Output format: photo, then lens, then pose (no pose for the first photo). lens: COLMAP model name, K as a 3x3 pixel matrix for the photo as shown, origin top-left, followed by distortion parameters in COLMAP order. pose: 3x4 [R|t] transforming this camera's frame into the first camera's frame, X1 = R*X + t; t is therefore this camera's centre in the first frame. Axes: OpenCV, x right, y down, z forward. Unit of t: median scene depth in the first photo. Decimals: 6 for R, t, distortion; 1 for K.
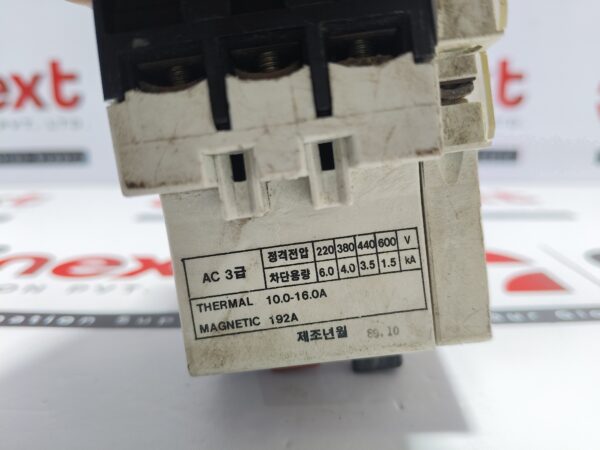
lens RADIAL K [[481.4, 0, 300.0], [0, 481.4, 225.0], [0, 0, 1]] dist [-0.002738, -0.121166]
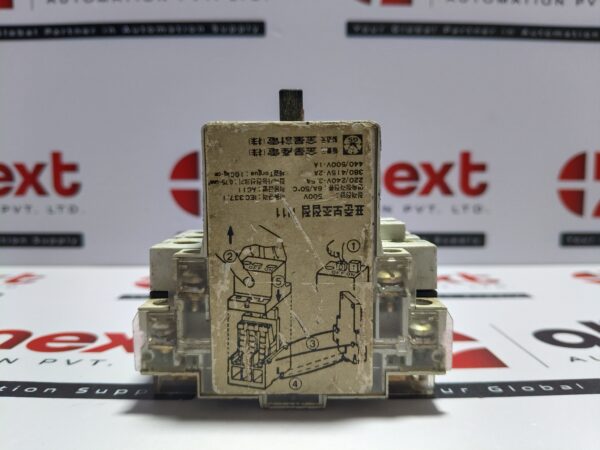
lens RADIAL K [[477.1, 0, 299.3], [0, 477.1, 225.0], [0, 0, 1]] dist [-0.054930, -0.007154]
pose [[0.999954, 0.001993, -0.009376, 0.099967], [-0.003563, 0.985329, -0.170626, 0.006381], [0.008898, 0.170651, 0.985291, -0.078192]]
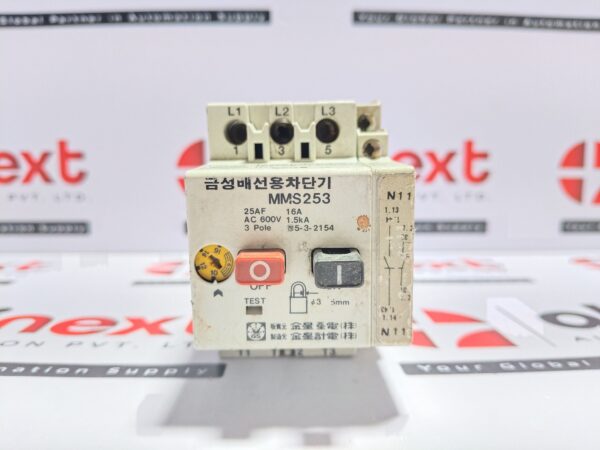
lens RADIAL K [[479.6, 0, 299.5], [0, 479.6, 226.3], [0, 0, 1]] dist [-0.066226, 0.002102]
pose [[0.999982, 0.000316, 0.005973, 0.046813], [0.000550, 0.989504, -0.144507, 0.017685], [-0.005956, 0.144508, 0.989486, -0.112675]]
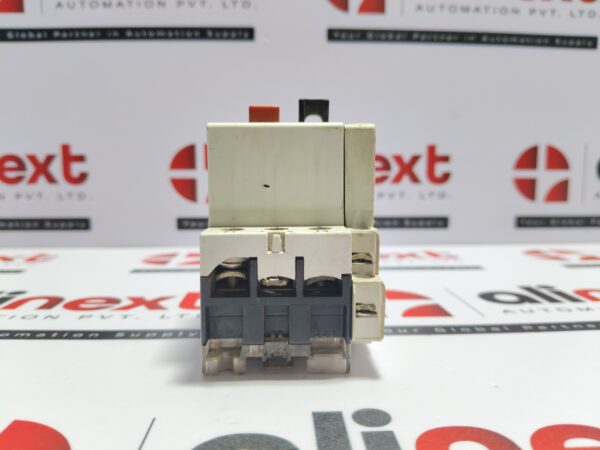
lens RADIAL K [[469.3, 0, 298.1], [0, 469.3, 225.7], [0, 0, 1]] dist [-0.034379, -0.009035]
pose [[0.999694, -0.001697, 0.024677, 0.085576], [0.005307, 0.989126, -0.146975, 0.067119], [-0.024159, 0.147061, 0.988832, -0.297087]]
